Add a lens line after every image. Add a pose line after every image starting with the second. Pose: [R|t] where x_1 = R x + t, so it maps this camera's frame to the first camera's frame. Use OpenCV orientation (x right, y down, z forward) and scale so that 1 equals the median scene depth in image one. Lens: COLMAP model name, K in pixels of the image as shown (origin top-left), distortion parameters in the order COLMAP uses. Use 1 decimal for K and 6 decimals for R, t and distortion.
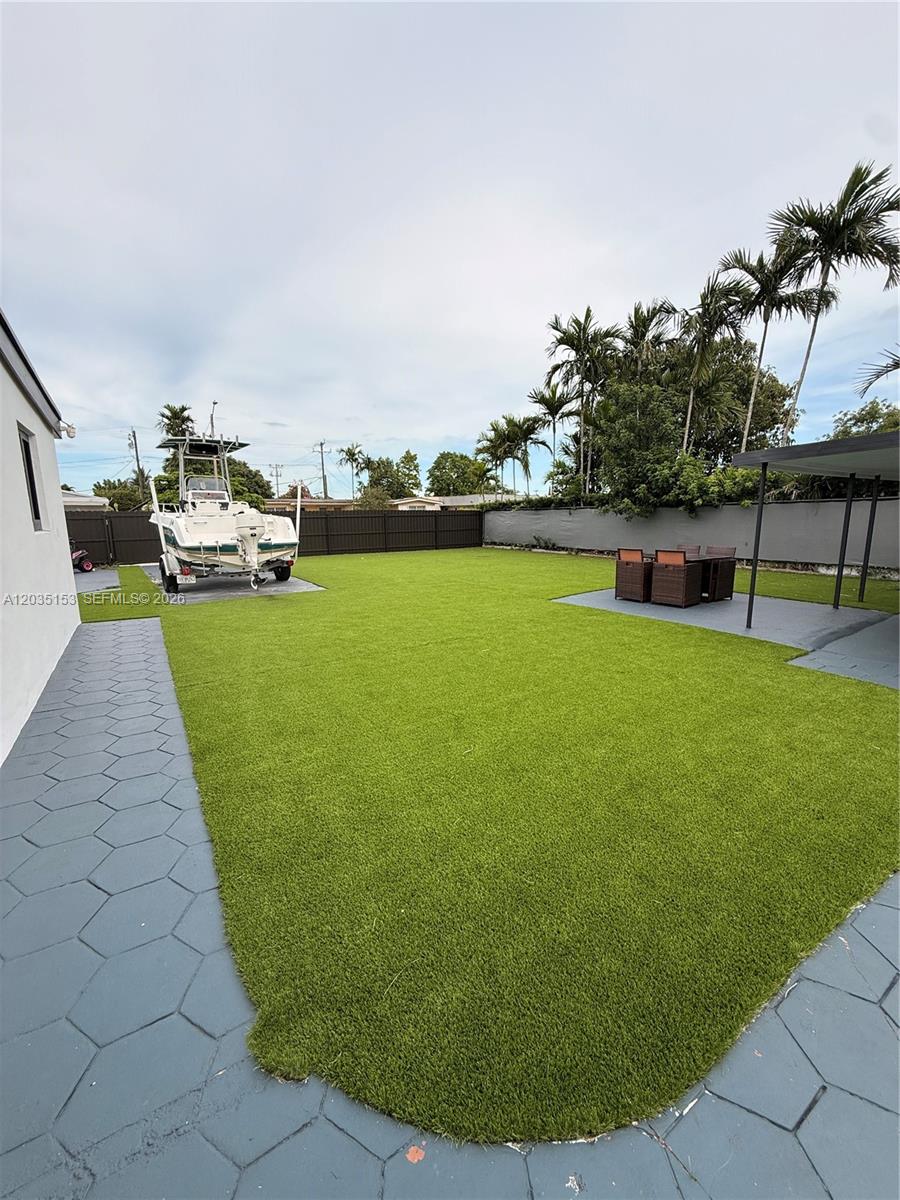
lens RADIAL K [[484.3, 0, 444.1], [0, 484.3, 597.6], [0, 0, 1]] dist [0.003612, 0.000259]
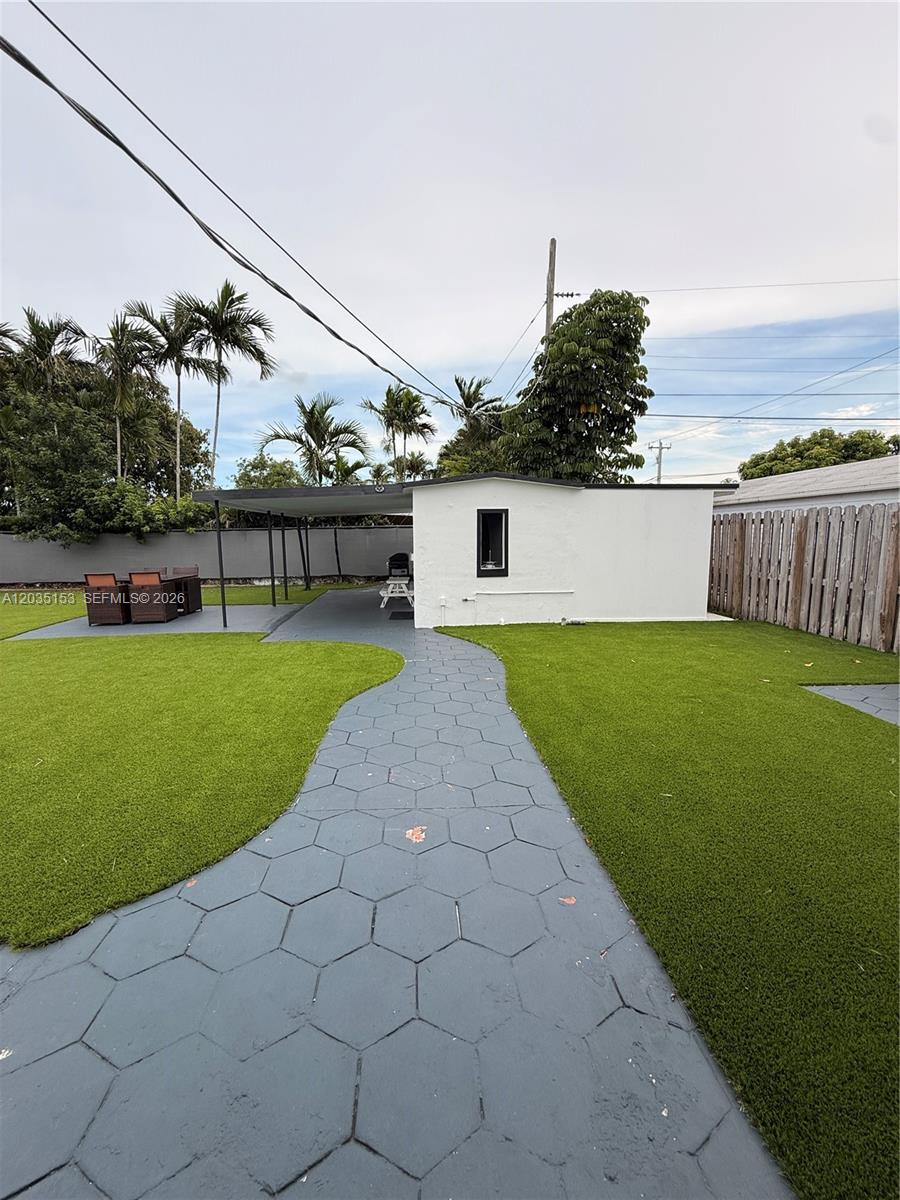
lens RADIAL K [[484.3, 0, 446.9], [0, 484.3, 598.0], [0, 0, 1]] dist [0.003612, 0.000259]
pose [[0.489895, -0.107878, 0.865081, -0.078727], [0.154214, 0.987389, 0.035799, 0.013463], [-0.858033, 0.115870, 0.500353, -0.063925]]
